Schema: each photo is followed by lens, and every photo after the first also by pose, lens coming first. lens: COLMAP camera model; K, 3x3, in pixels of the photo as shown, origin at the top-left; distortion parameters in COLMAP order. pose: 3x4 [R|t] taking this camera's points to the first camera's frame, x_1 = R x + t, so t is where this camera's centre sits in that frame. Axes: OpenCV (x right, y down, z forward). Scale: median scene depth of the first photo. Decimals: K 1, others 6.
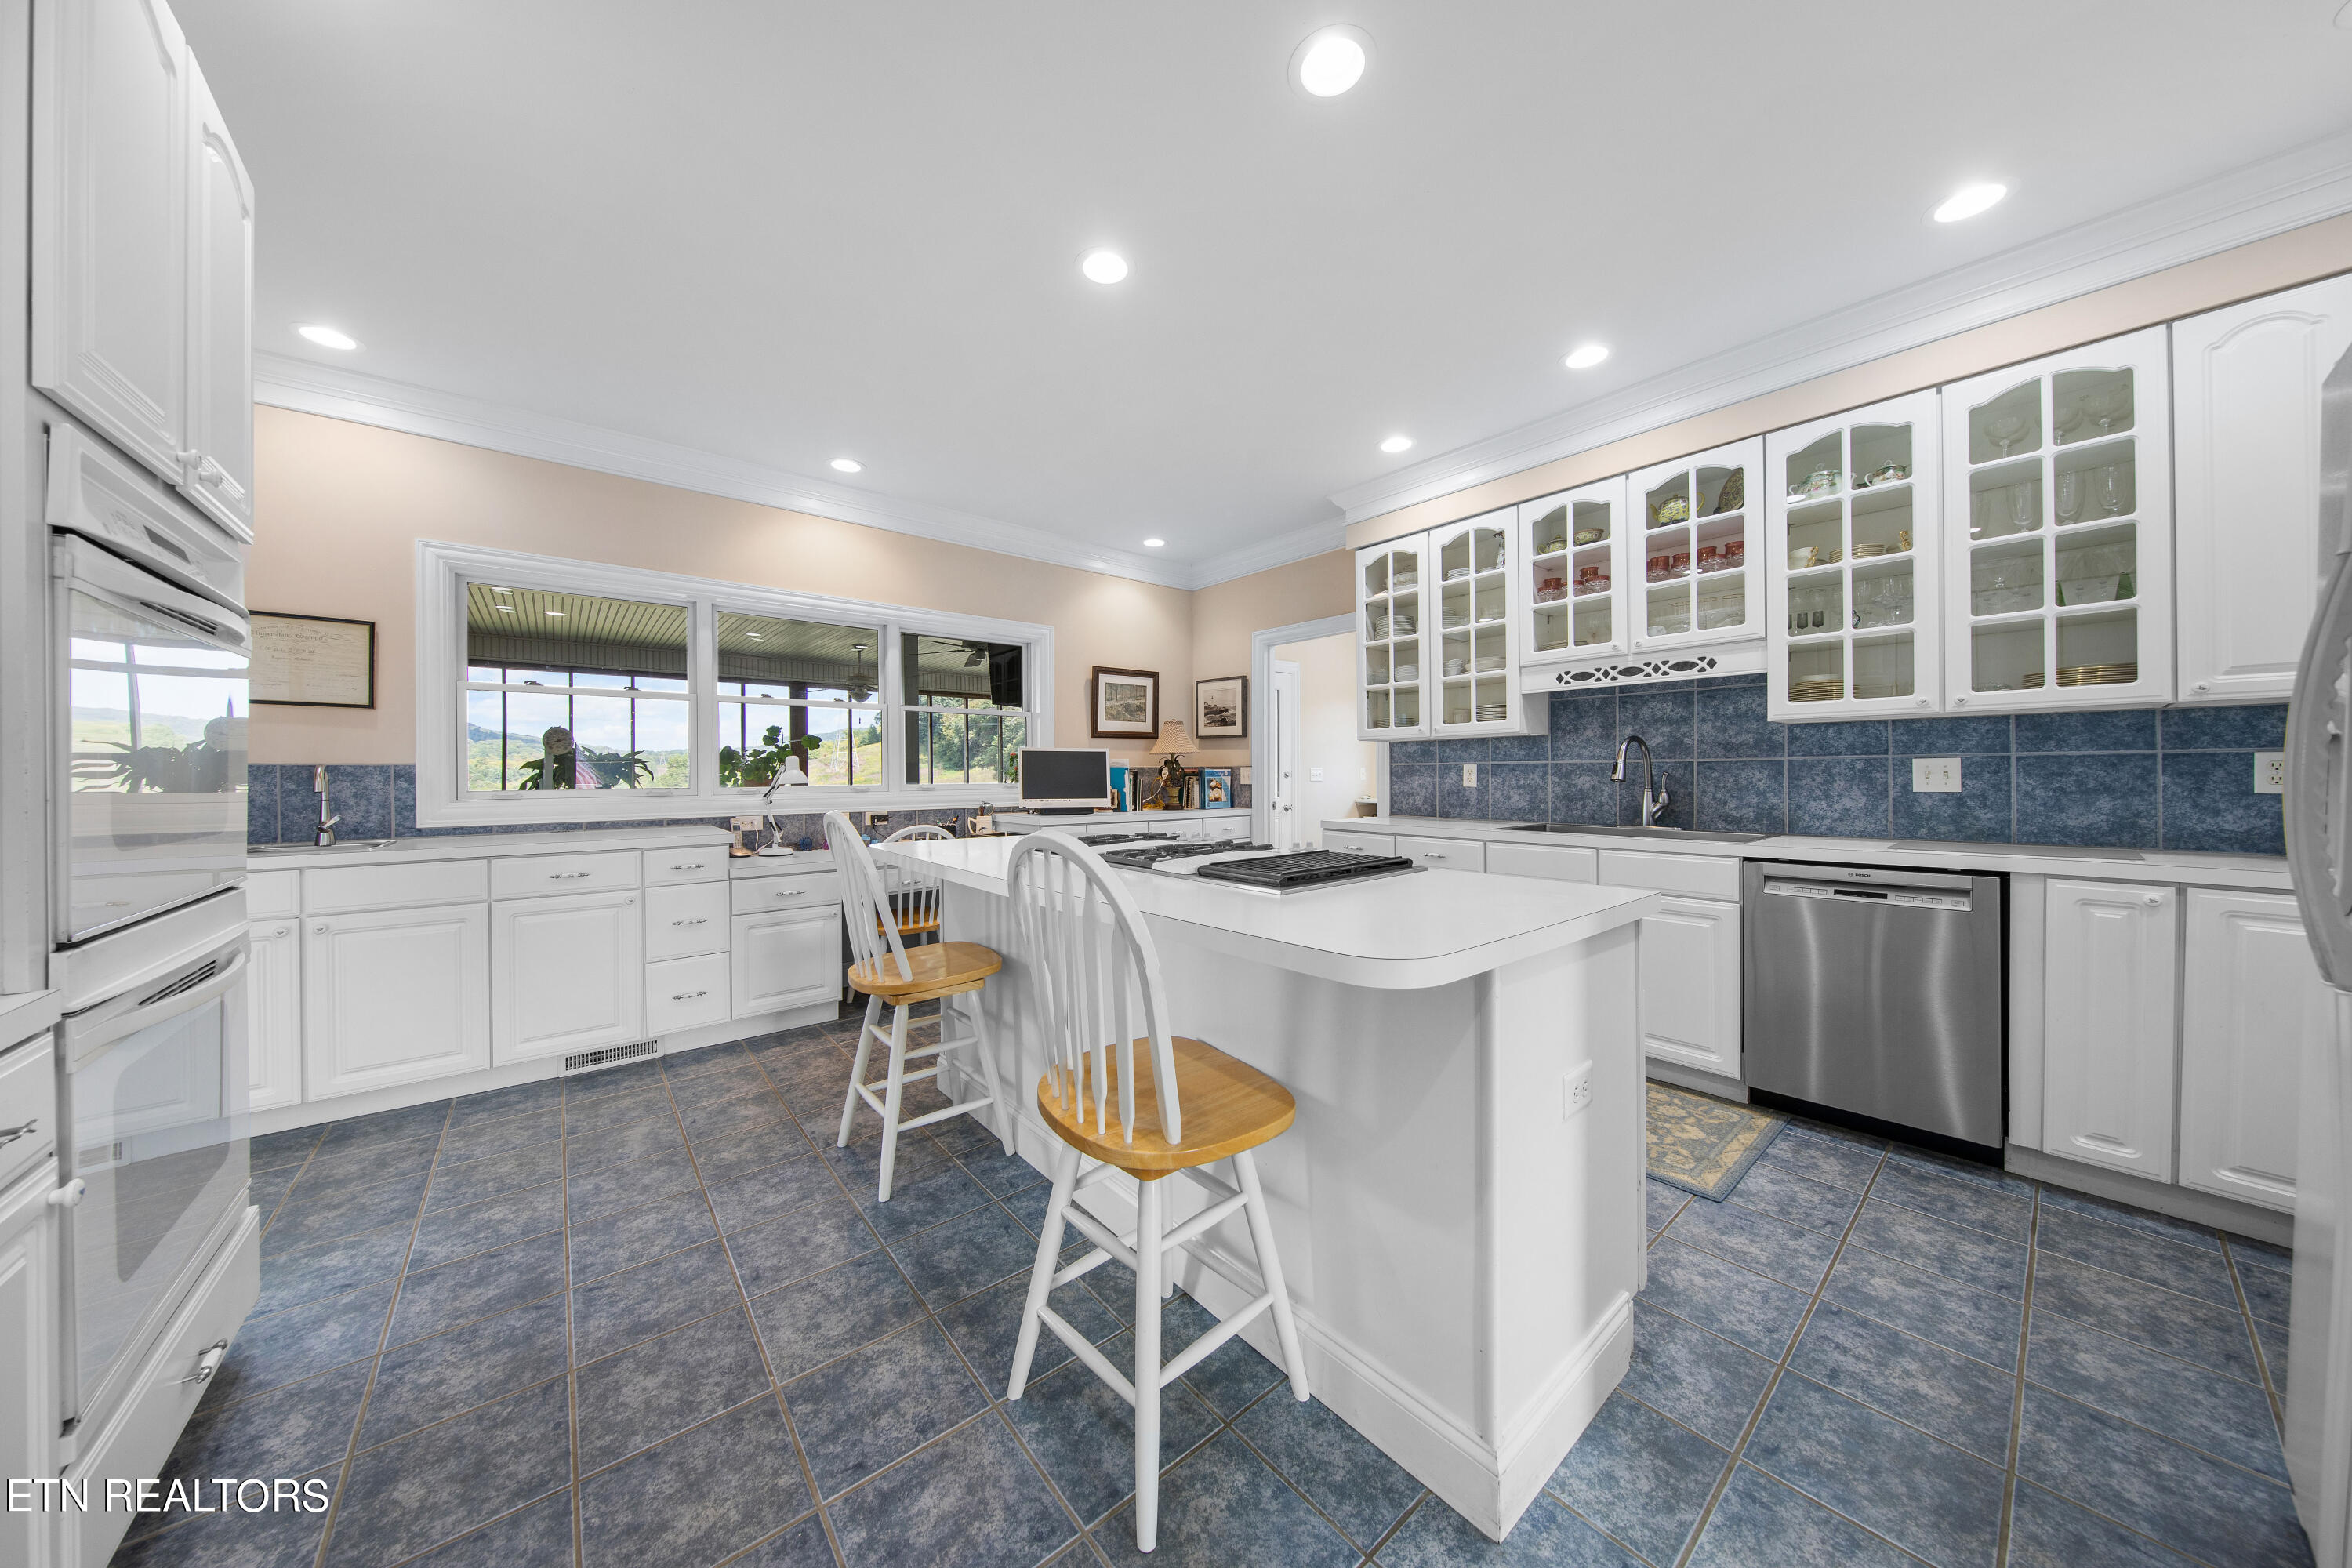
lens RADIAL K [[749.2, 0, 1177.1], [0, 749.2, 773.2], [0, 0, 1]] dist [-0.000228, -0.000015]
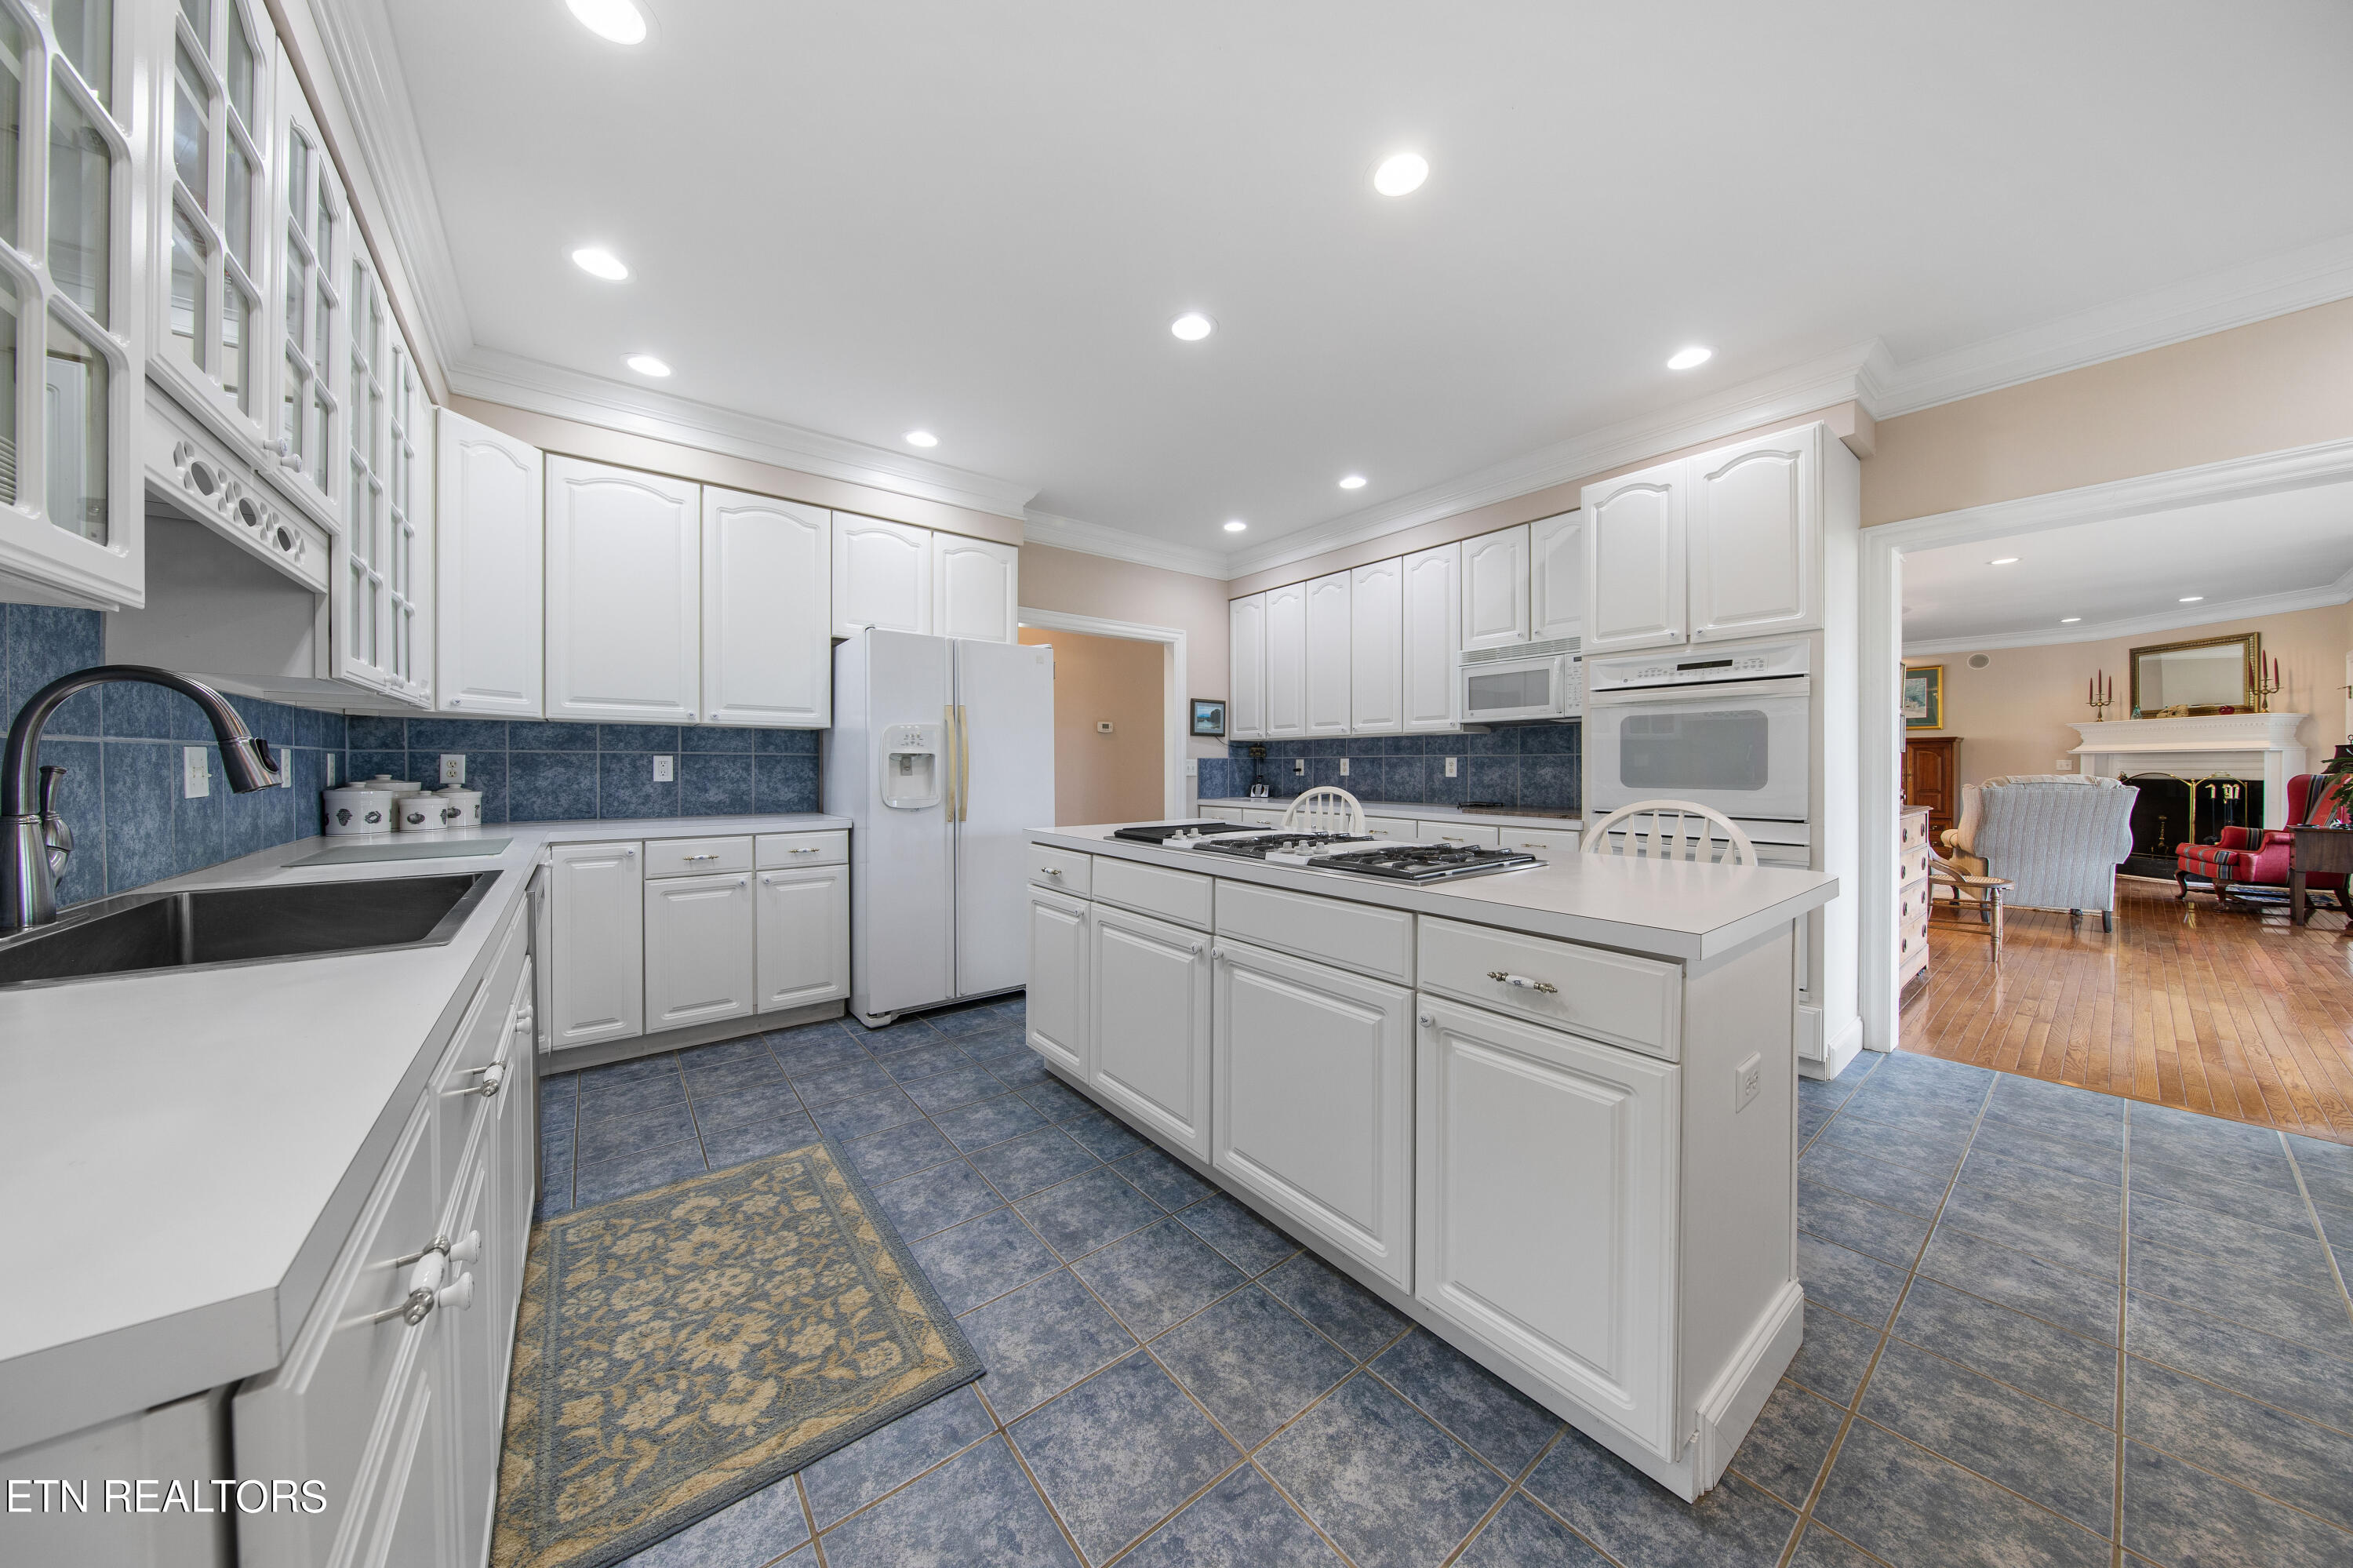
lens RADIAL K [[749.5, 0, 1173.8], [0, 749.5, 766.5], [0, 0, 1]] dist [-0.000228, -0.000015]
pose [[-0.999374, 0.003680, 0.035192, 0.164972], [0.003826, 0.999984, 0.004090, -0.000173], [-0.035177, 0.004222, -0.999372, 2.236365]]
